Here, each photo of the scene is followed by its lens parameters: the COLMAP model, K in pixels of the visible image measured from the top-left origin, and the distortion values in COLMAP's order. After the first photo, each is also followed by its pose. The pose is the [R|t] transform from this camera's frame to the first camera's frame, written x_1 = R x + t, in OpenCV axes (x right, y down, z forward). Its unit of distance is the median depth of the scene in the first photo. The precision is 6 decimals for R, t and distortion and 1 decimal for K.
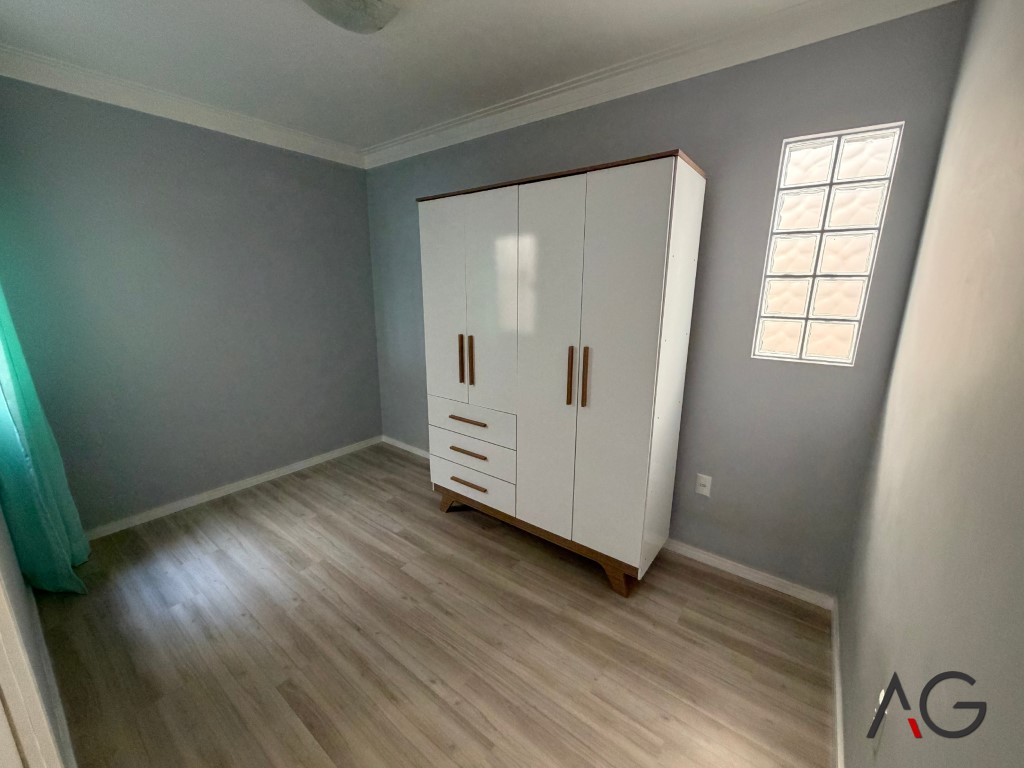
lens RADIAL K [[408.3, 0, 512.0], [0, 408.3, 384.0], [0, 0, 1]] dist [0.000784, 0.000175]
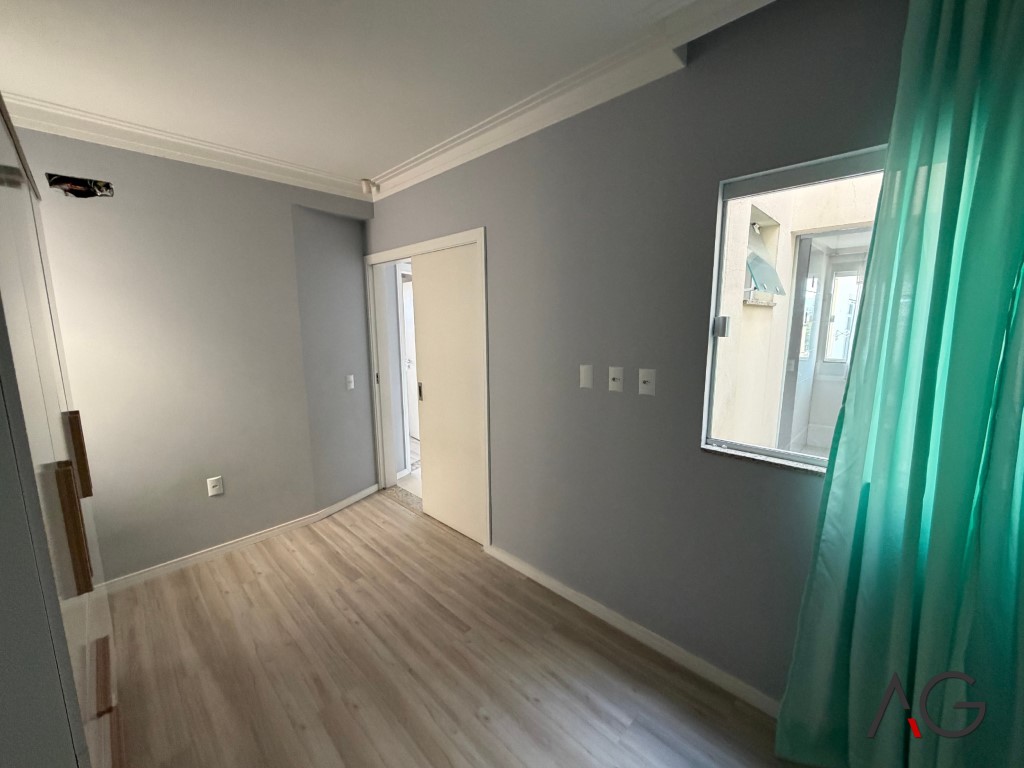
lens RADIAL K [[408.3, 0, 512.0], [0, 408.3, 384.0], [0, 0, 1]] dist [0.000784, 0.000175]
pose [[-0.992149, -0.011908, 0.124496, -0.791278], [0.037022, 0.922875, 0.383317, -0.438890], [-0.119458, 0.384916, -0.915188, 1.731396]]
